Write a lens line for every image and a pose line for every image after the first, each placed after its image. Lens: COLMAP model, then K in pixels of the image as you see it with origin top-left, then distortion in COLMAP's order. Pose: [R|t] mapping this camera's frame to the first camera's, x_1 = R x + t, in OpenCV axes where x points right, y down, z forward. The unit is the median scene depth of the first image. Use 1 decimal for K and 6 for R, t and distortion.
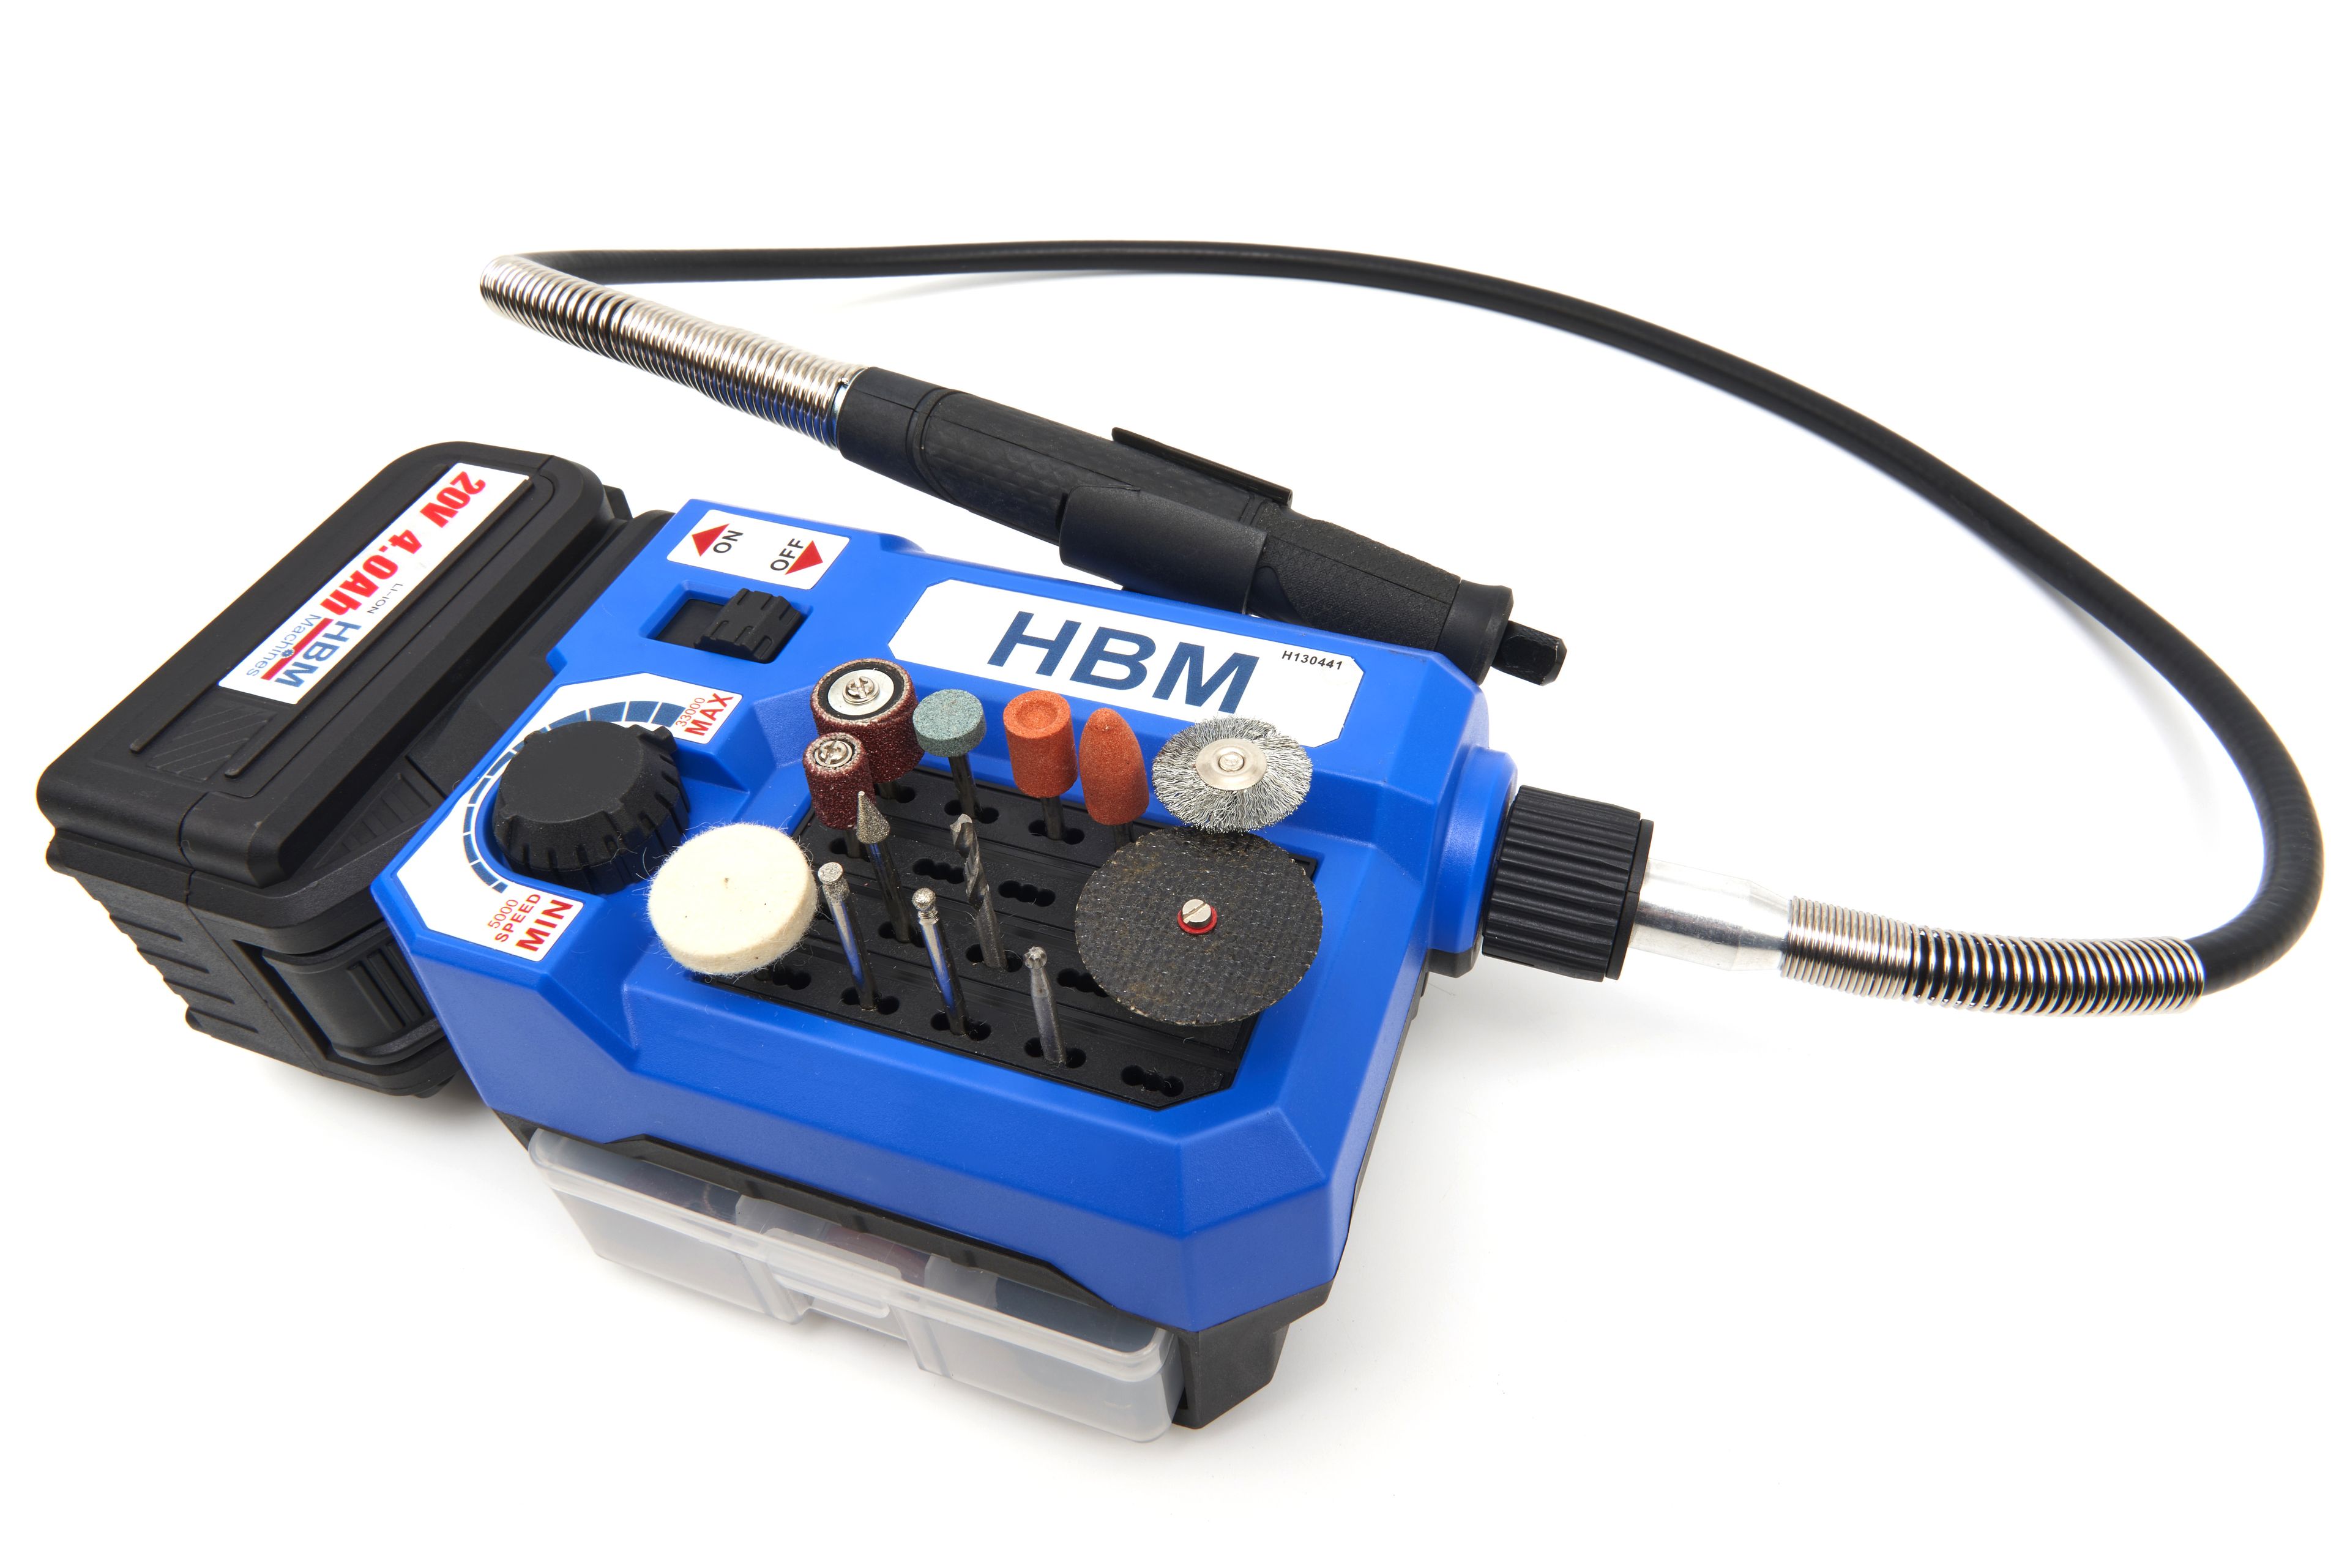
lens RADIAL K [[1620.9, 0, 1177.6], [0, 1620.9, 751.6], [0, 0, 1]] dist [0.000438, -0.054640]
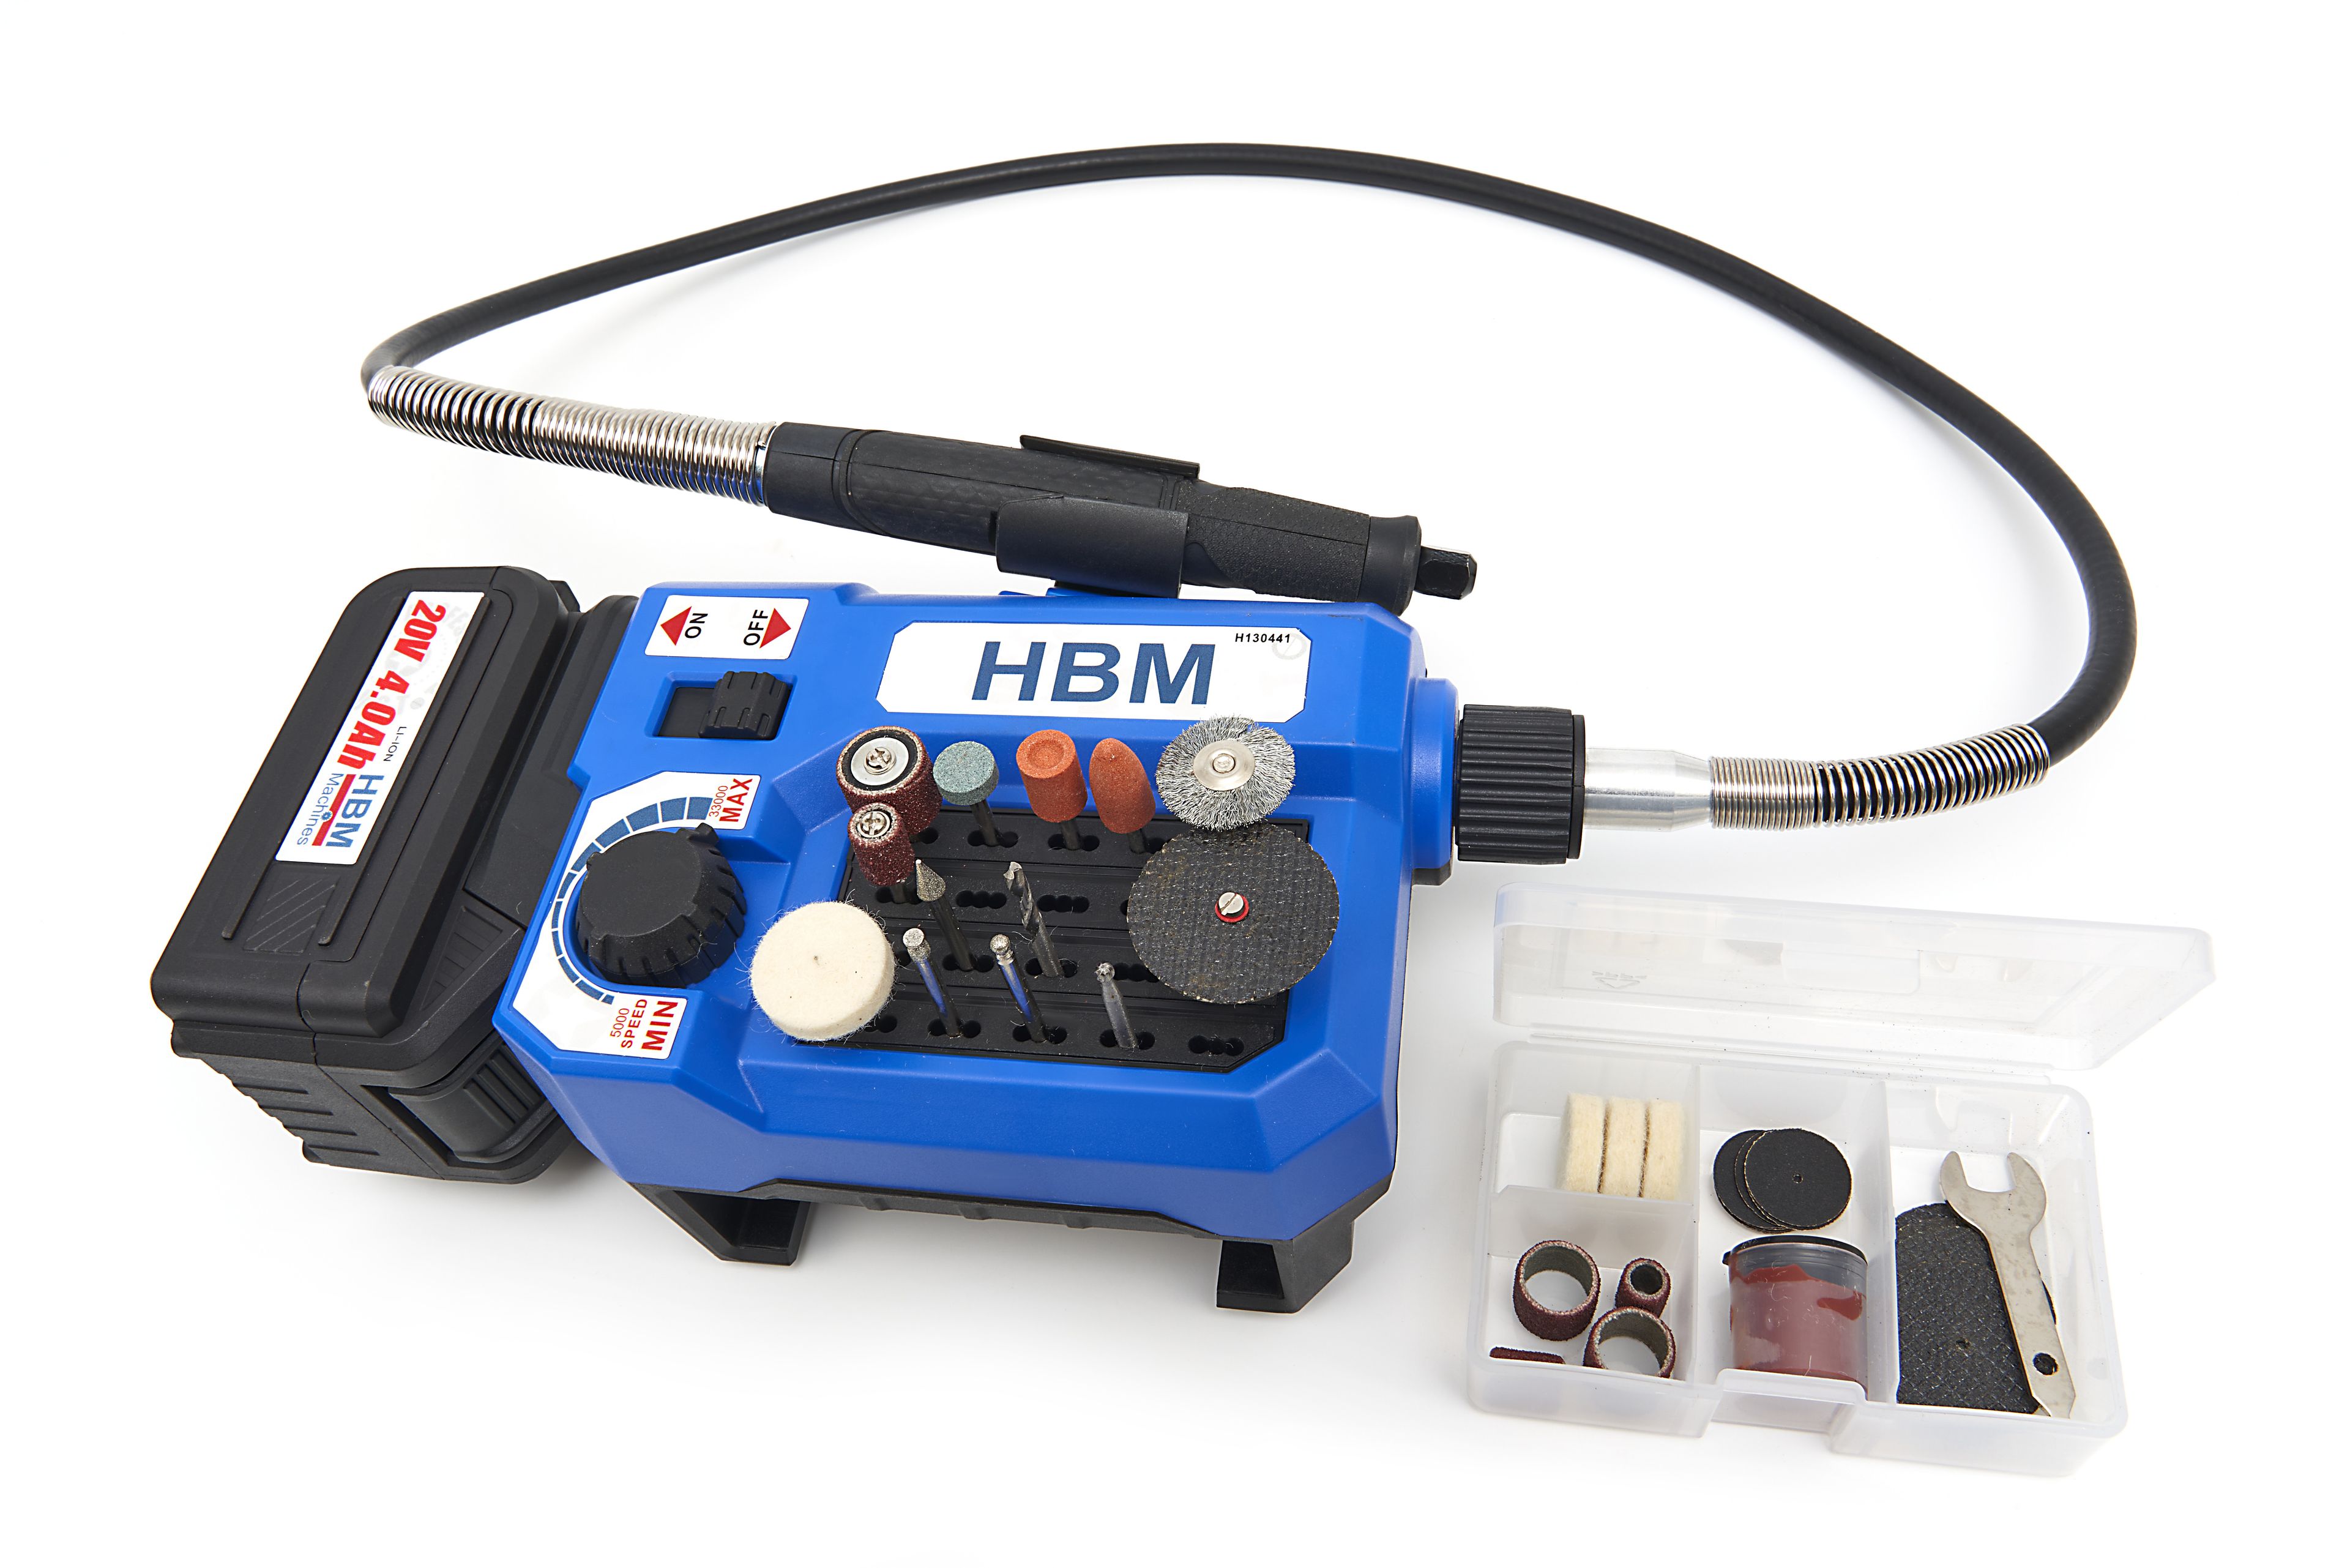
lens RADIAL K [[1809.7, 0, 1174.7], [0, 1809.7, 740.9], [0, 0, 1]] dist [-0.121904, 0.002507]
pose [[0.976551, -0.205679, 0.063595, -0.068616], [0.198753, 0.974848, 0.100845, -0.124914], [-0.082737, -0.085840, 0.992868, -0.224472]]
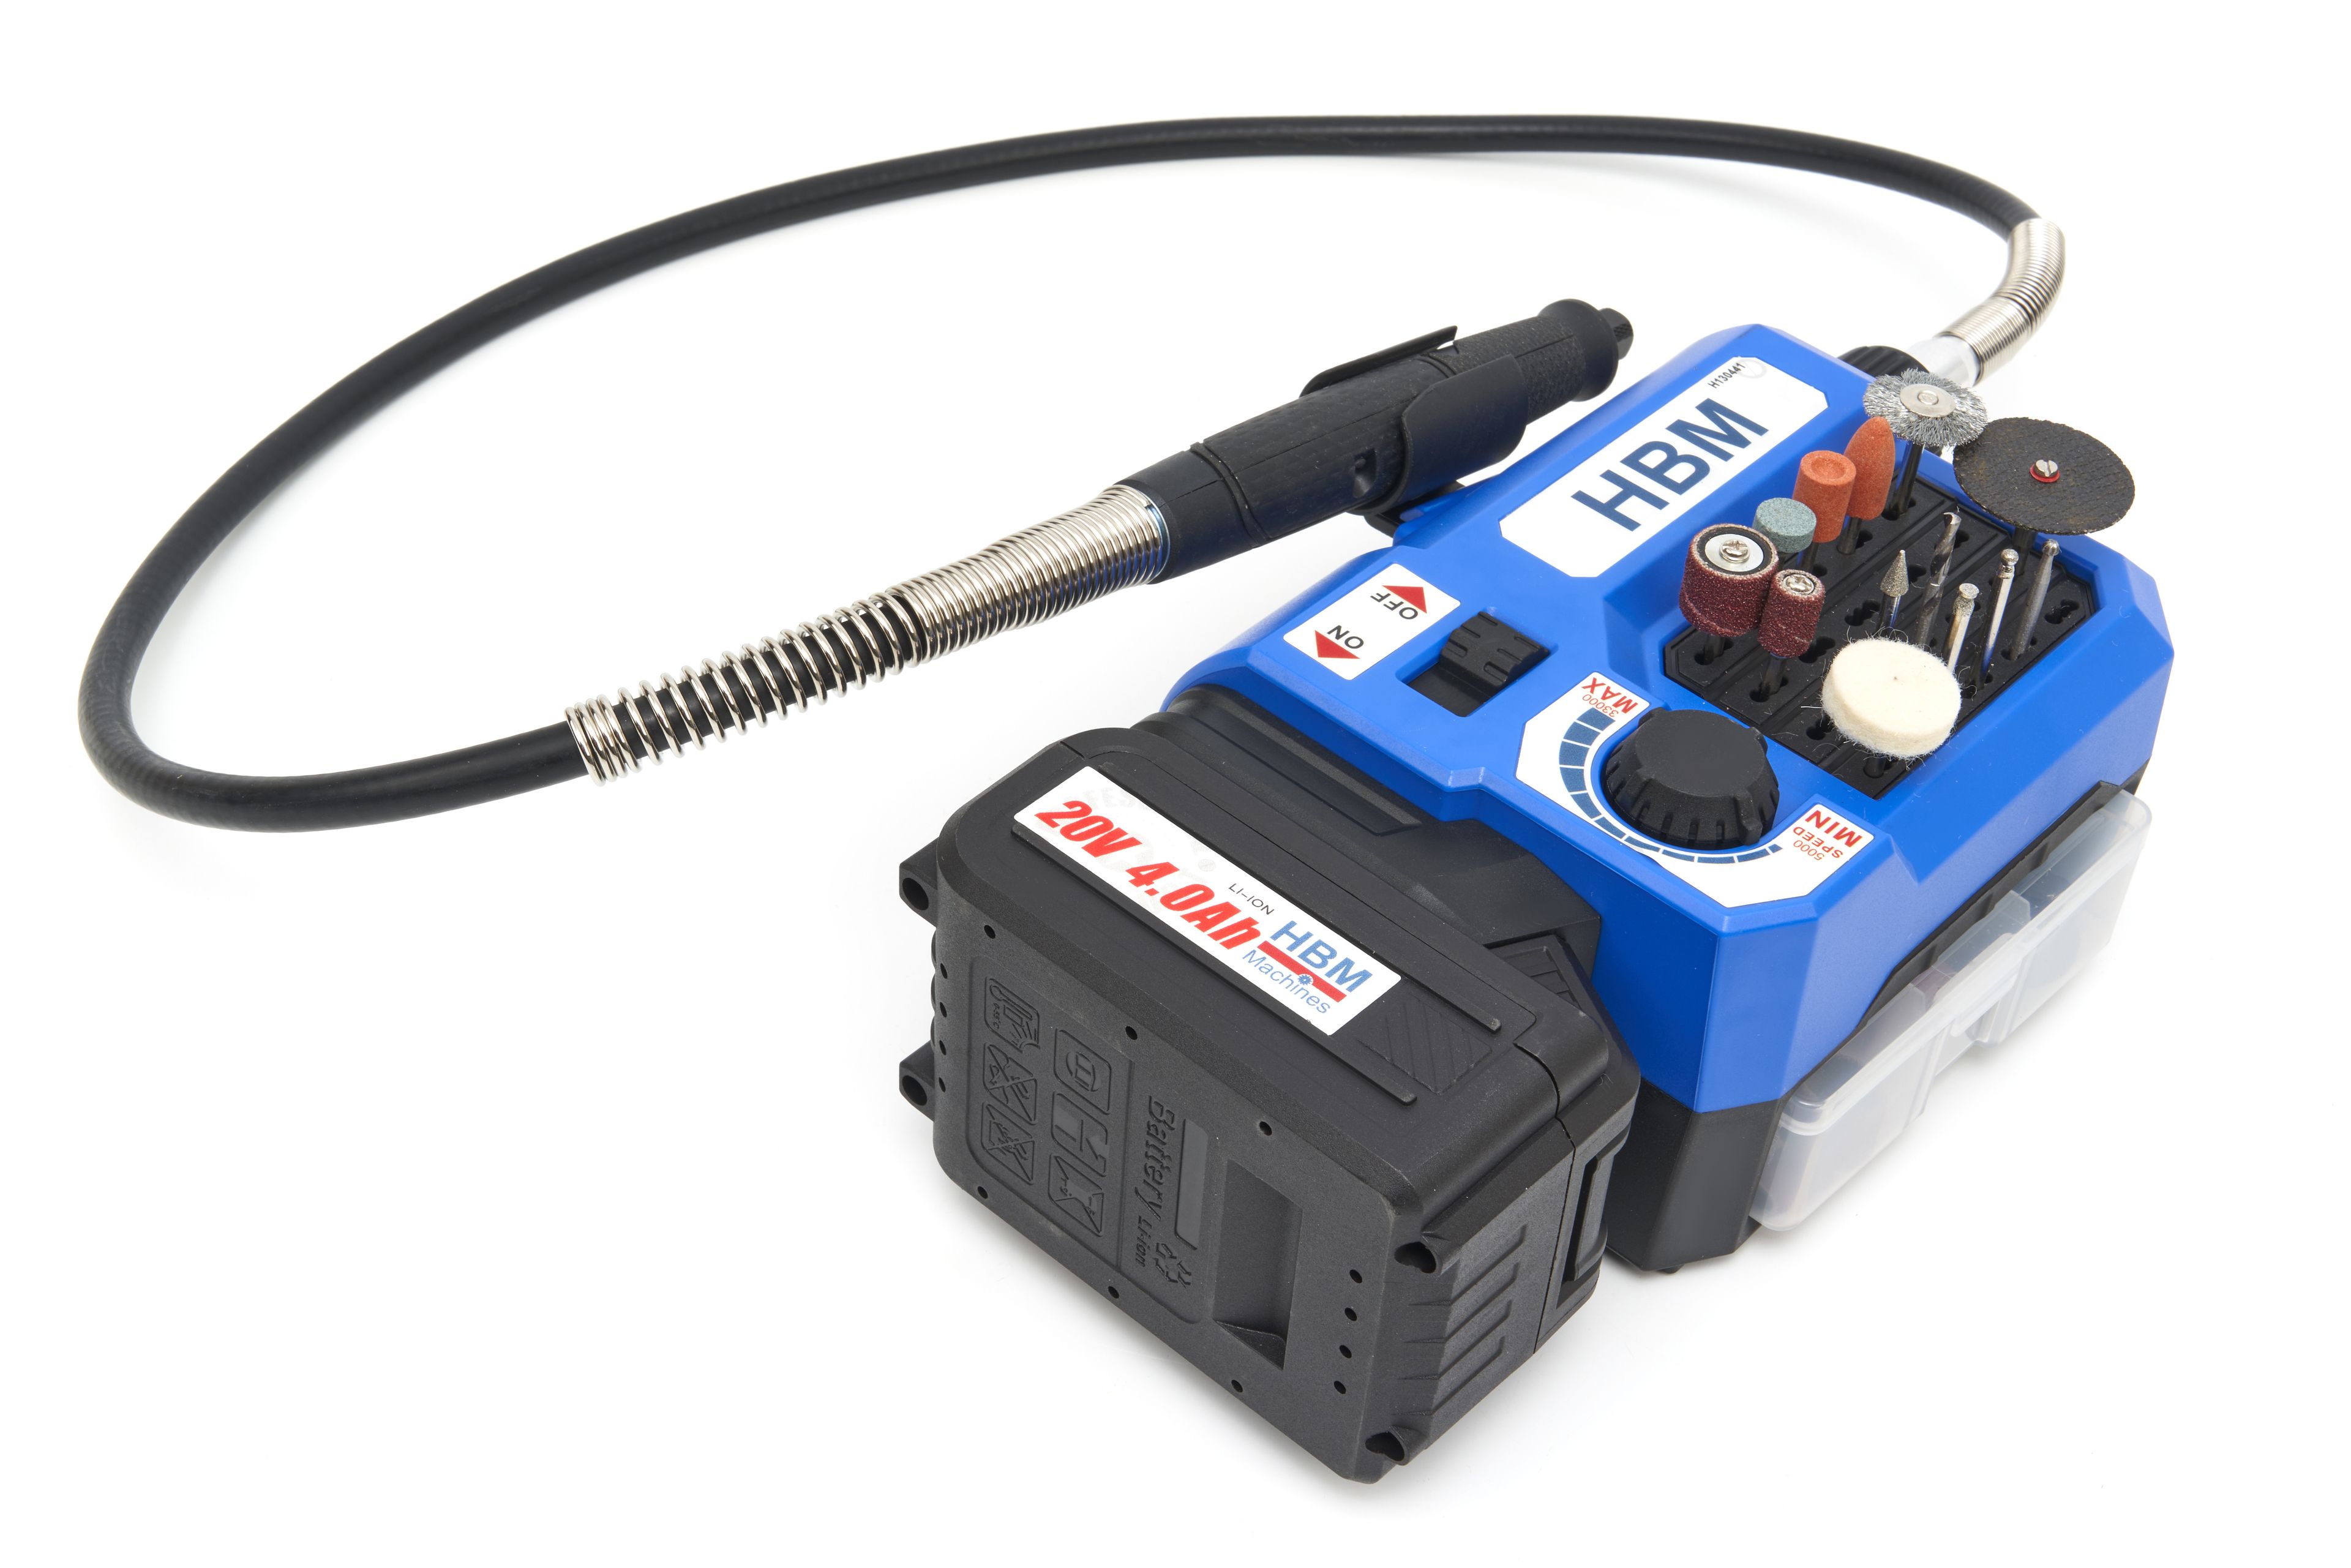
lens RADIAL K [[3566.2, 0, 1179.4], [0, 3566.2, 674.2], [0, 0, 1]] dist [-0.017440, 0.002184]
pose [[0.386782, -0.552417, 0.738401, -2.070374], [0.603501, 0.757070, 0.250264, -0.769870], [-0.697271, 0.348828, 0.626205, -0.242654]]
